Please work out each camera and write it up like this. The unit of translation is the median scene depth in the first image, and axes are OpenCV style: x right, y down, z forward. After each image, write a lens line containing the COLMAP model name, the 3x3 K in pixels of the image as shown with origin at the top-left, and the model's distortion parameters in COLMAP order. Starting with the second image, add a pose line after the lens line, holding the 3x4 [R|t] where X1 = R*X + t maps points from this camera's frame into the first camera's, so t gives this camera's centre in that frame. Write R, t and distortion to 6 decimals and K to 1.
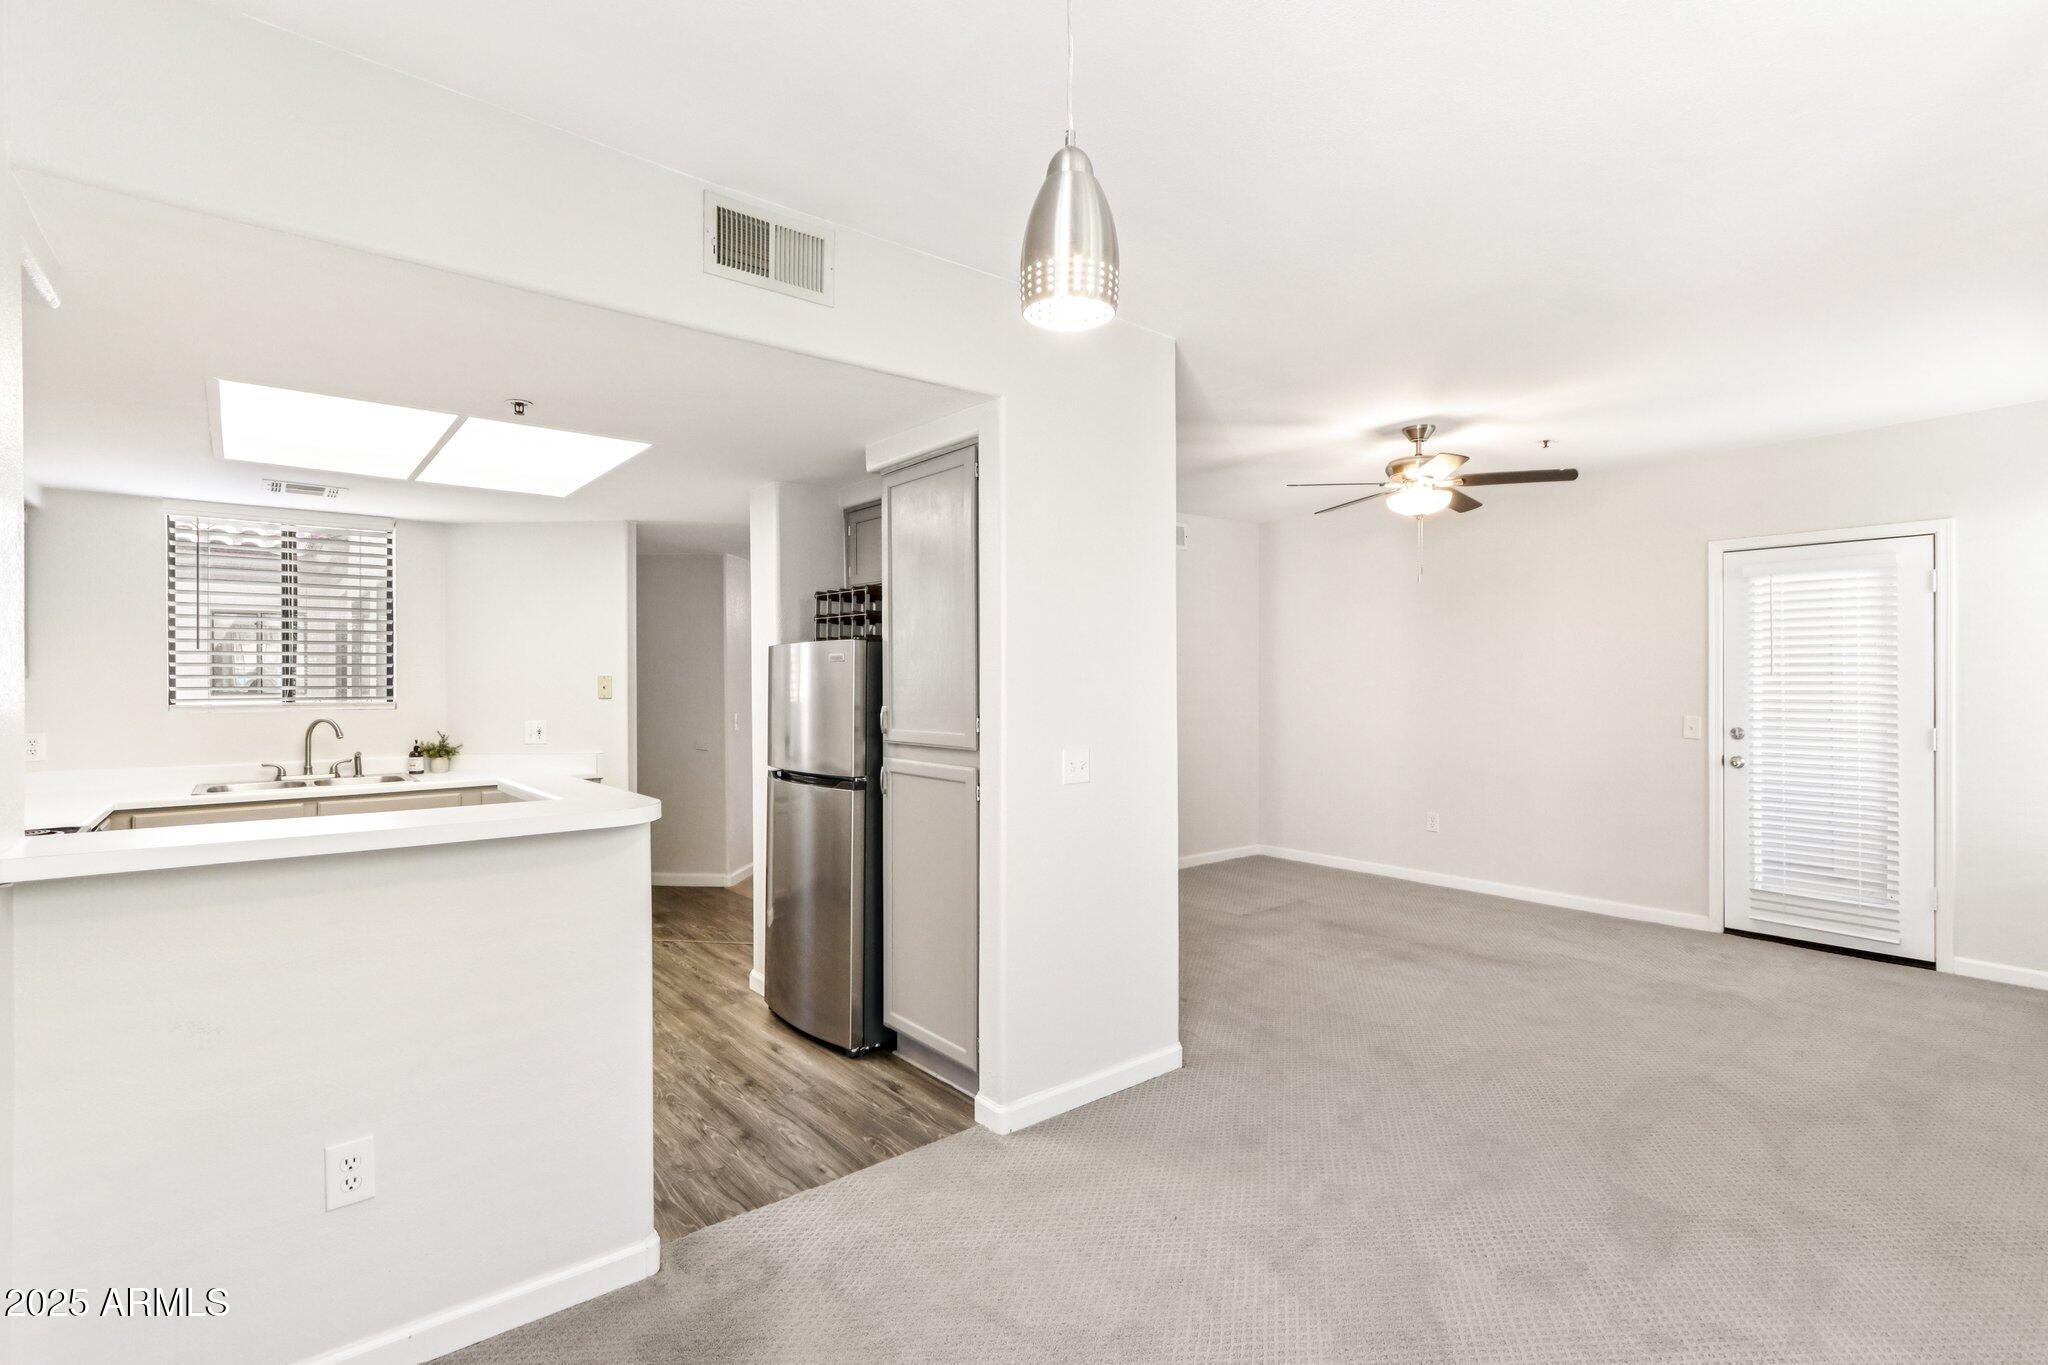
lens RADIAL K [[966.3, 0, 1021.7], [0, 966.3, 676.4], [0, 0, 1]] dist [-0.002206, 0.002289]
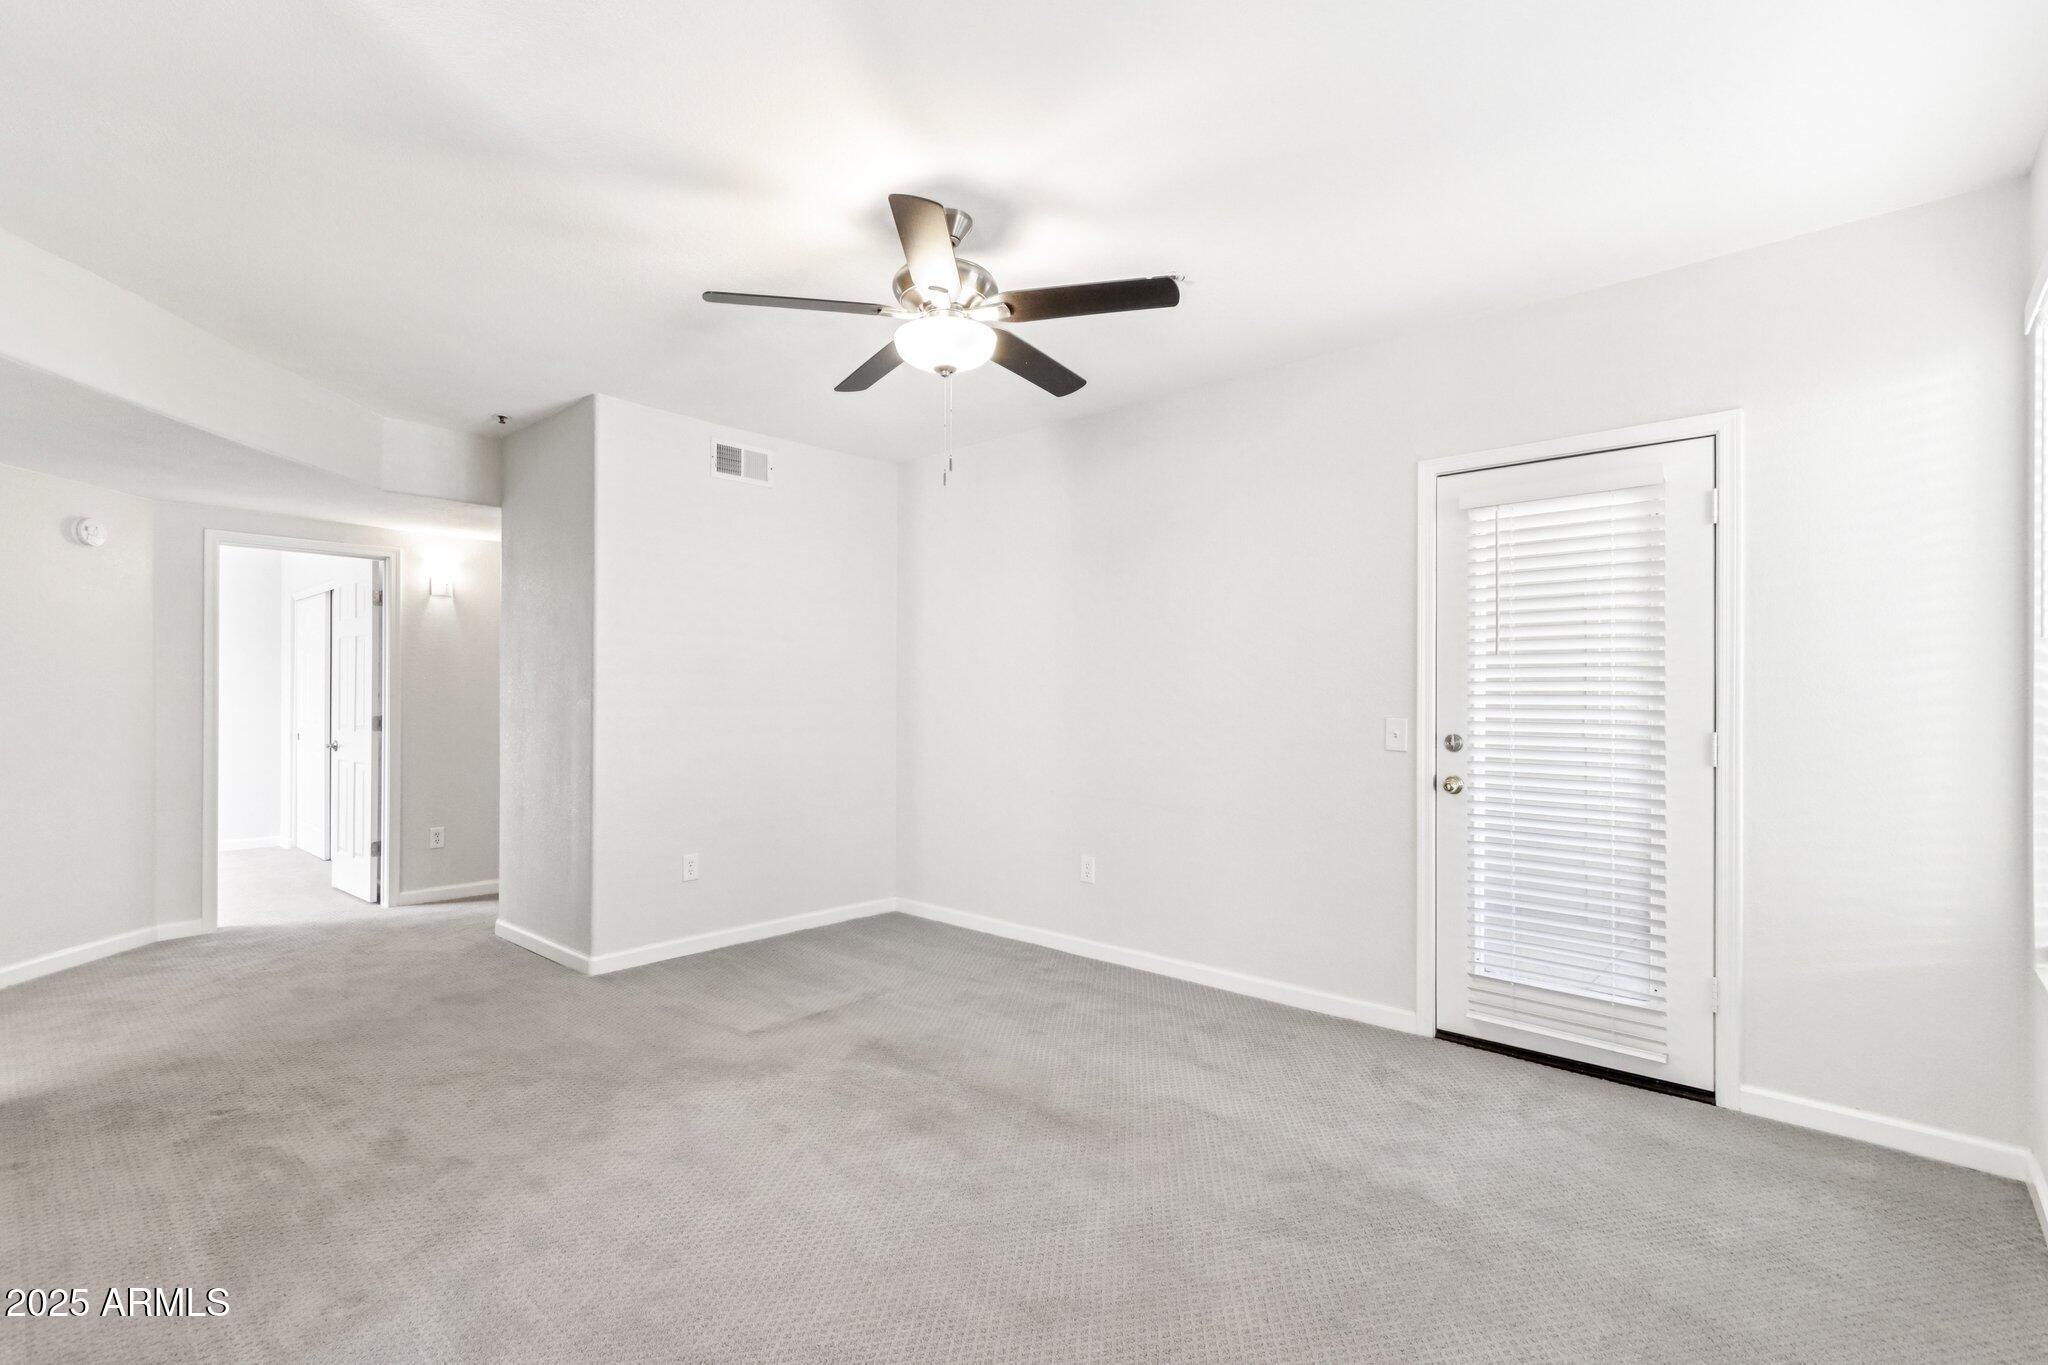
lens RADIAL K [[966.3, 0, 1024.8], [0, 966.3, 688.8], [0, 0, 1]] dist [-0.002206, 0.002289]
pose [[0.986792, 0.006532, 0.161858, 0.342186], [-0.005709, 0.999968, -0.005551, 0.027558], [-0.161889, 0.004554, 0.986798, 0.389069]]
